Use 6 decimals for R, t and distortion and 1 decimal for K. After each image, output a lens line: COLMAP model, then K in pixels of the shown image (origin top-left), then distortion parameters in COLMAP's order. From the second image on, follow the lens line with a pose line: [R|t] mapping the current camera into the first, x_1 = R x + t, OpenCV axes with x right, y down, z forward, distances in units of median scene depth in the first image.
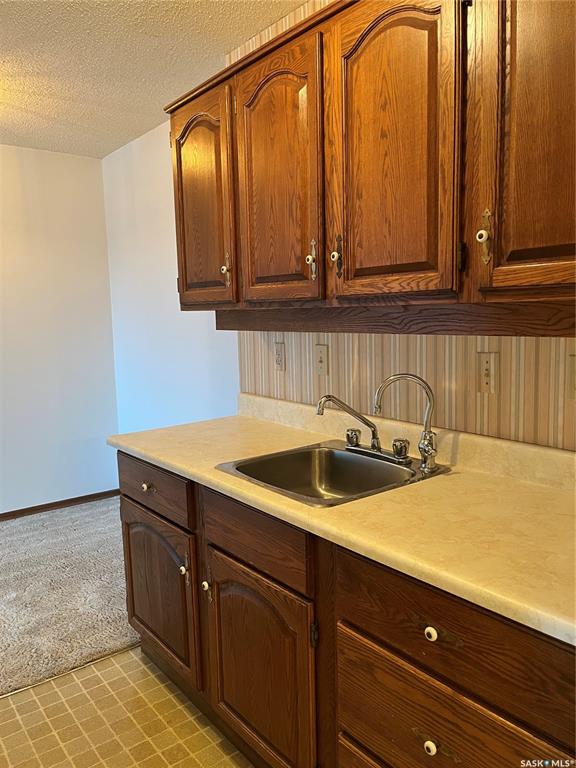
lens RADIAL K [[589.6, 0, 288.0], [0, 589.6, 384.0], [0, 0, 1]] dist [0.074331, -0.094465]
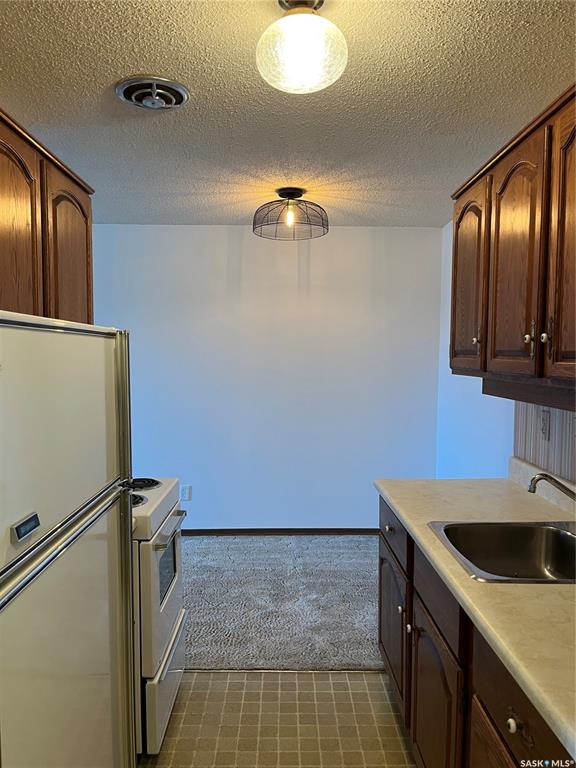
lens RADIAL K [[584.6, 0, 291.3], [0, 584.6, 385.7], [0, 0, 1]] dist [0.069528, -0.068497]
pose [[0.803333, 0.063955, -0.592085, 0.260696], [-0.101800, 0.994331, -0.030717, -0.046475], [0.586764, 0.084950, 0.805290, -0.046185]]
